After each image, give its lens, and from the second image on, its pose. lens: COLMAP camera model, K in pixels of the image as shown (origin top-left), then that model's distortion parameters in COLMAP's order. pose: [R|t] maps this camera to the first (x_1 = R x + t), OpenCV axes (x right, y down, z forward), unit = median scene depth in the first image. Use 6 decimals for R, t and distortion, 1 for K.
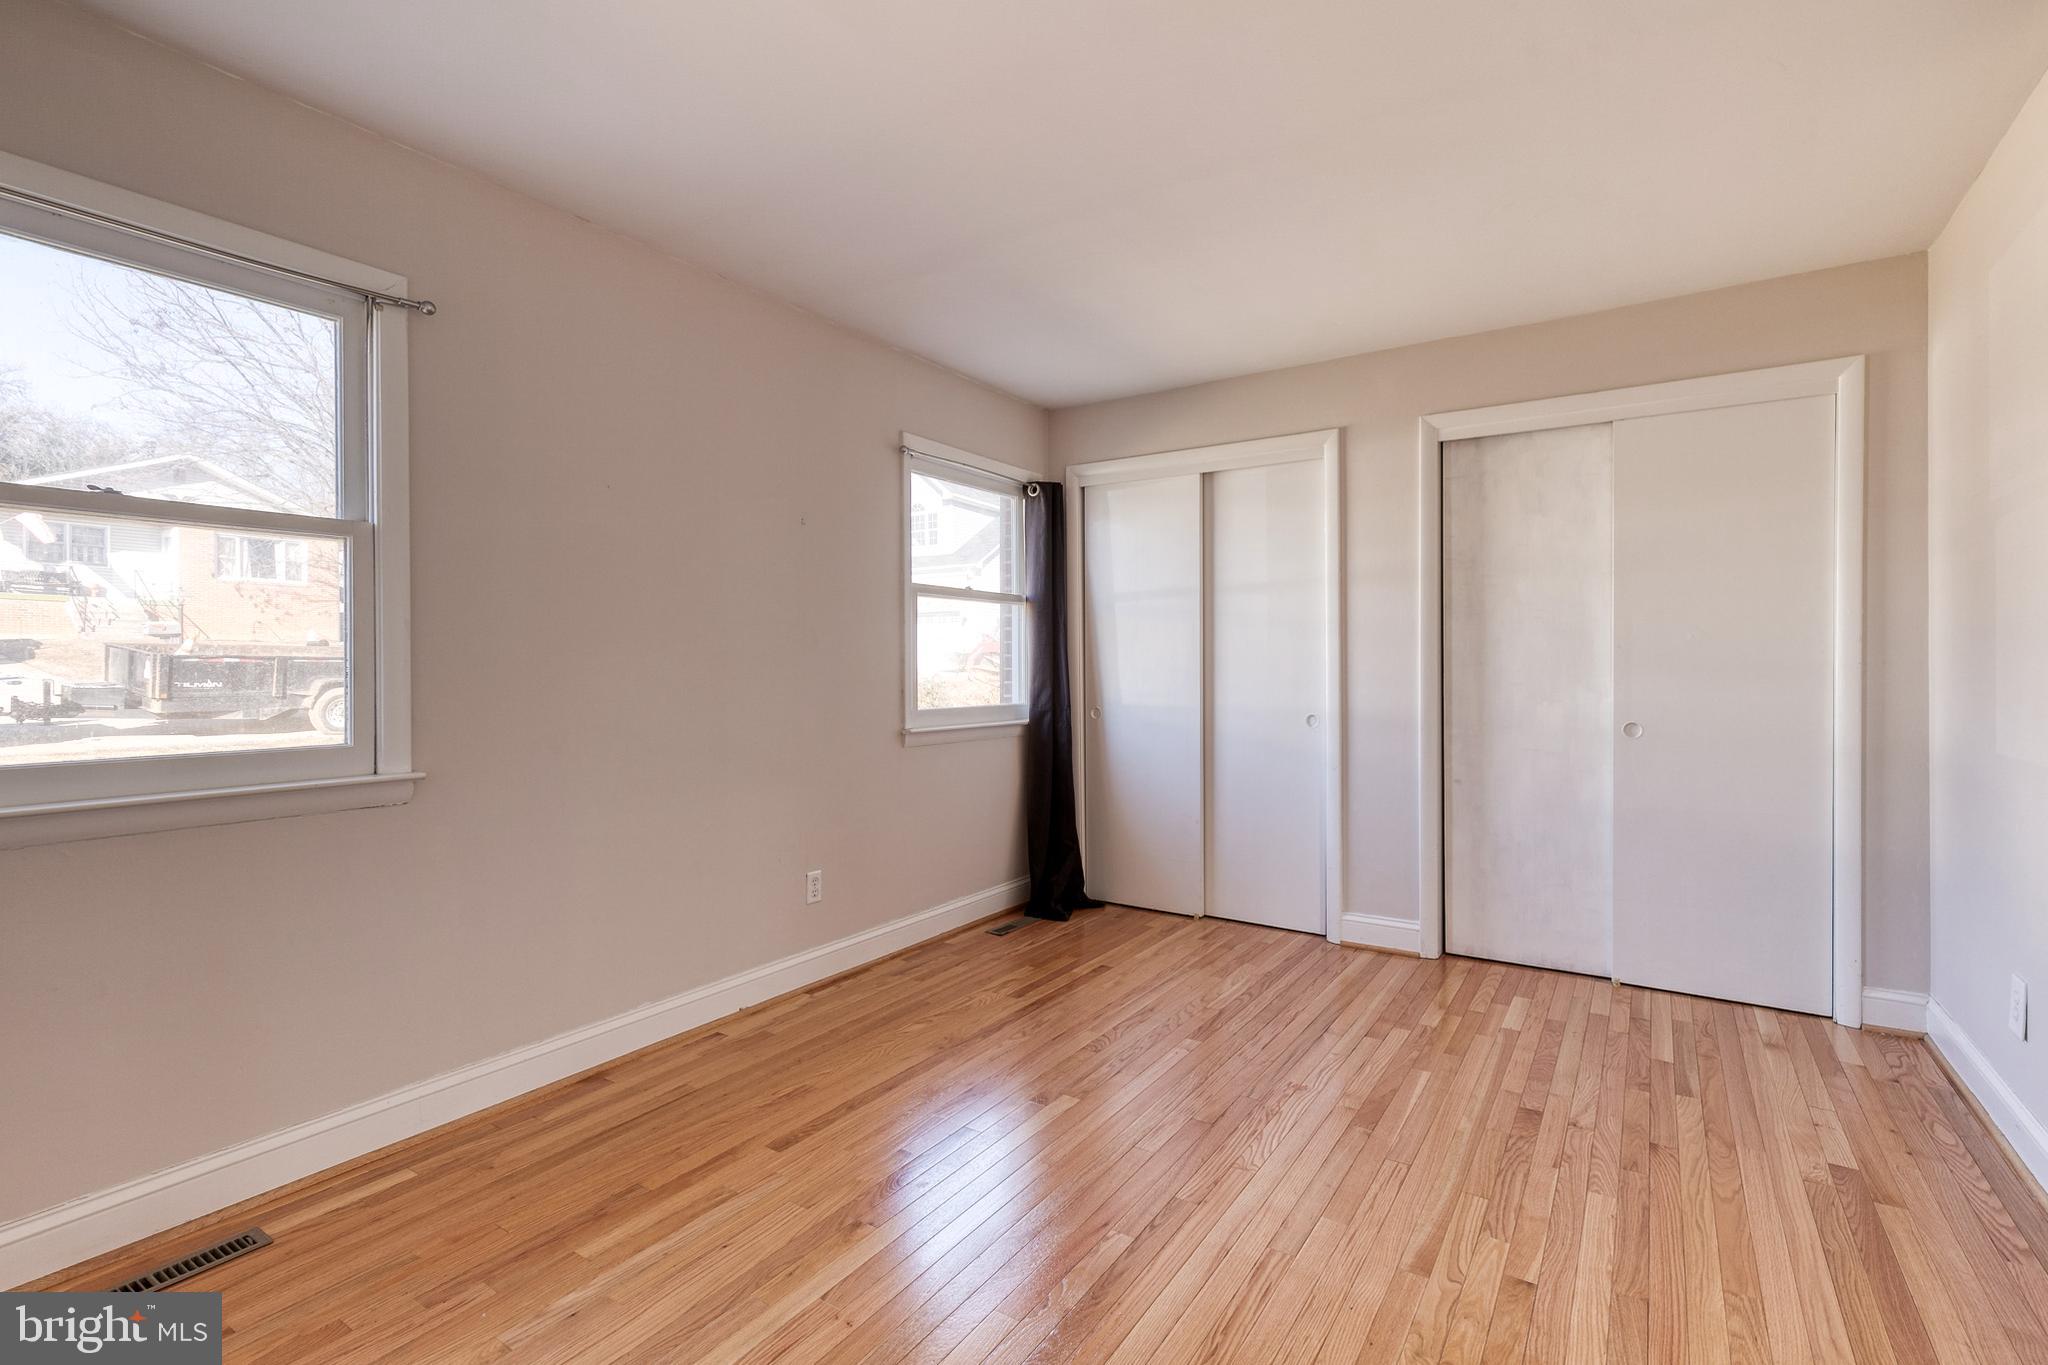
lens RADIAL K [[947.2, 0, 1021.2], [0, 947.2, 672.6], [0, 0, 1]] dist [0.001838, -0.000552]
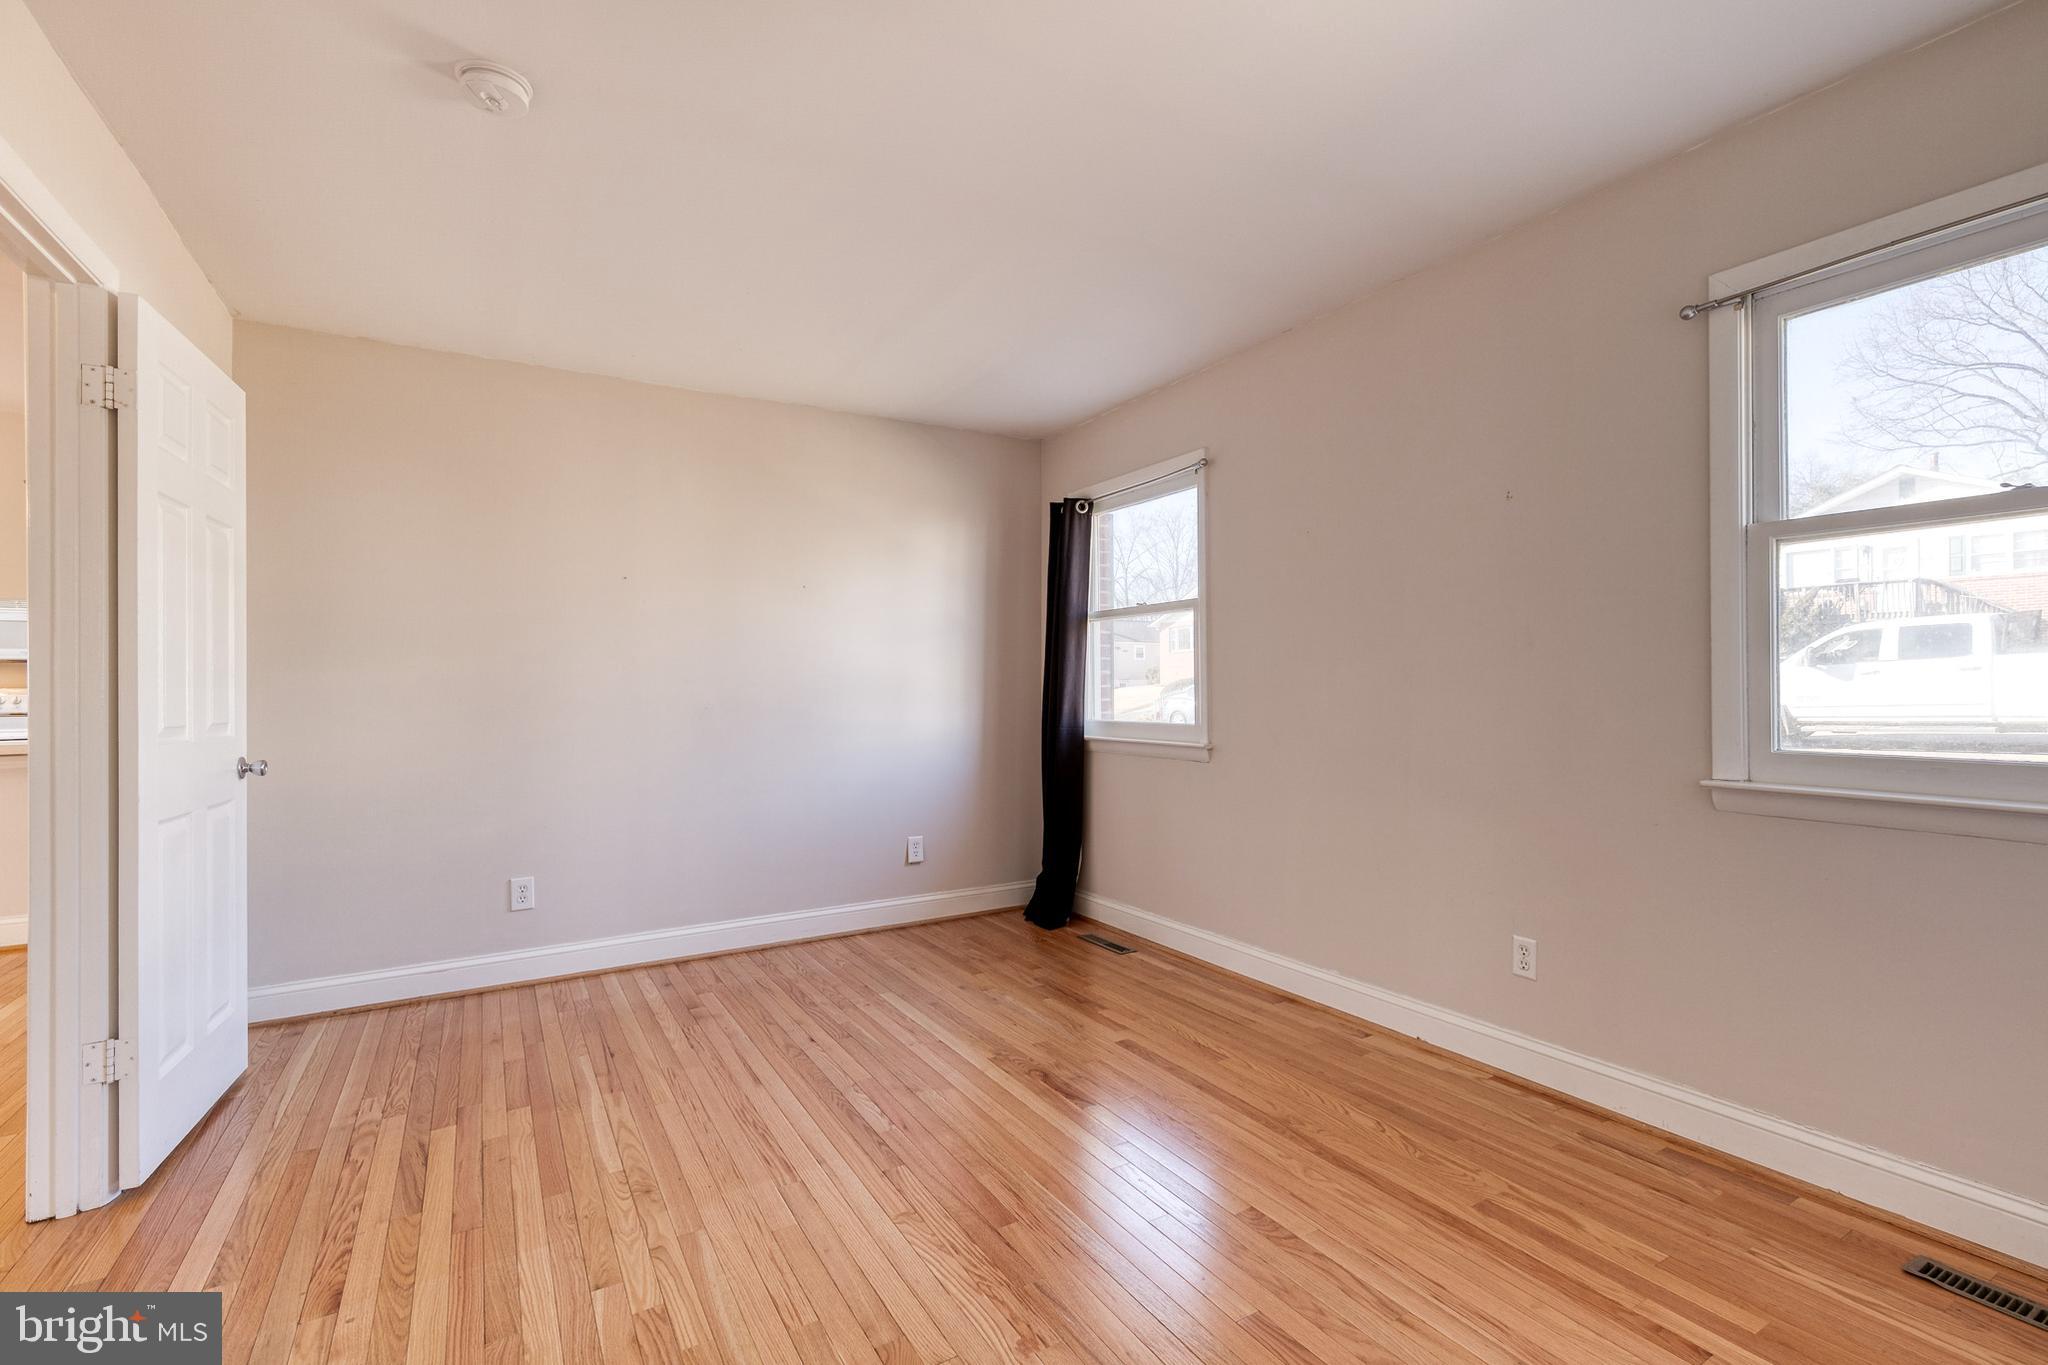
lens RADIAL K [[878.4, 0, 1024.0], [0, 878.4, 682.5], [0, 0, 1]] dist [0.010604, 0.000074]
pose [[-0.408691, 0.007263, -0.912644, 0.780819], [0.007764, 0.999960, 0.004481, -0.010261], [0.912640, -0.005254, -0.408731, 1.164550]]
